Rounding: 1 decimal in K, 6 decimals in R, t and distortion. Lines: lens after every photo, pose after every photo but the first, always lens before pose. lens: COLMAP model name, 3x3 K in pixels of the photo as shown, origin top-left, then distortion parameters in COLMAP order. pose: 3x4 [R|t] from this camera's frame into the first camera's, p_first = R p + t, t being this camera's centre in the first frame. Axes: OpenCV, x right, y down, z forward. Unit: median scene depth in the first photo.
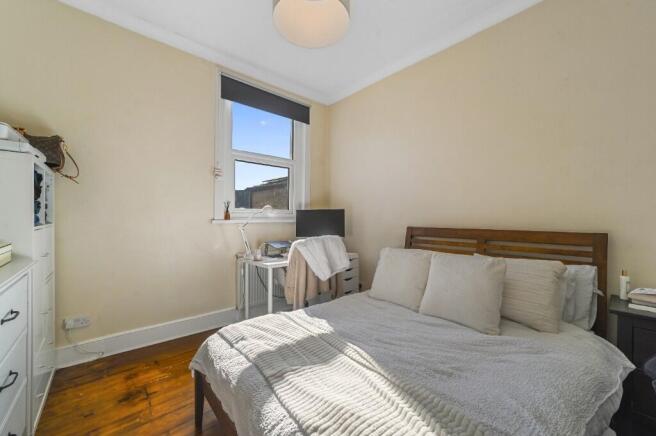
lens RADIAL K [[255.6, 0, 328.6], [0, 255.6, 221.5], [0, 0, 1]] dist [0.000582, 0.000235]
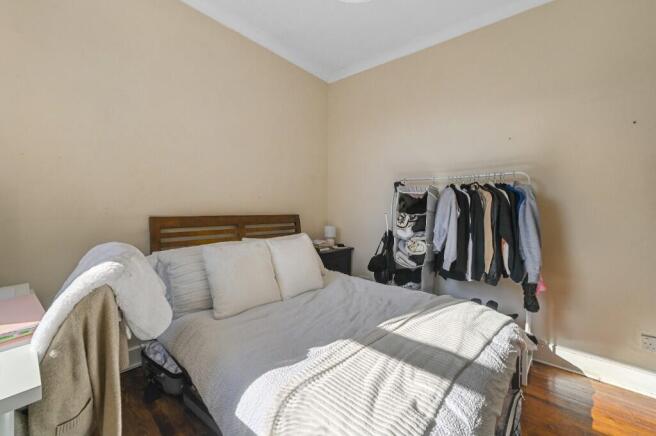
lens RADIAL K [[267.0, 0, 328.0], [0, 267.0, 218.0], [0, 0, 1]] dist [-0.000173, 0.000032]
pose [[-0.139340, -0.046384, 0.989158, -0.810720], [-0.000677, 0.998907, 0.046745, -0.016106], [-0.990244, 0.005844, -0.139219, 1.148607]]
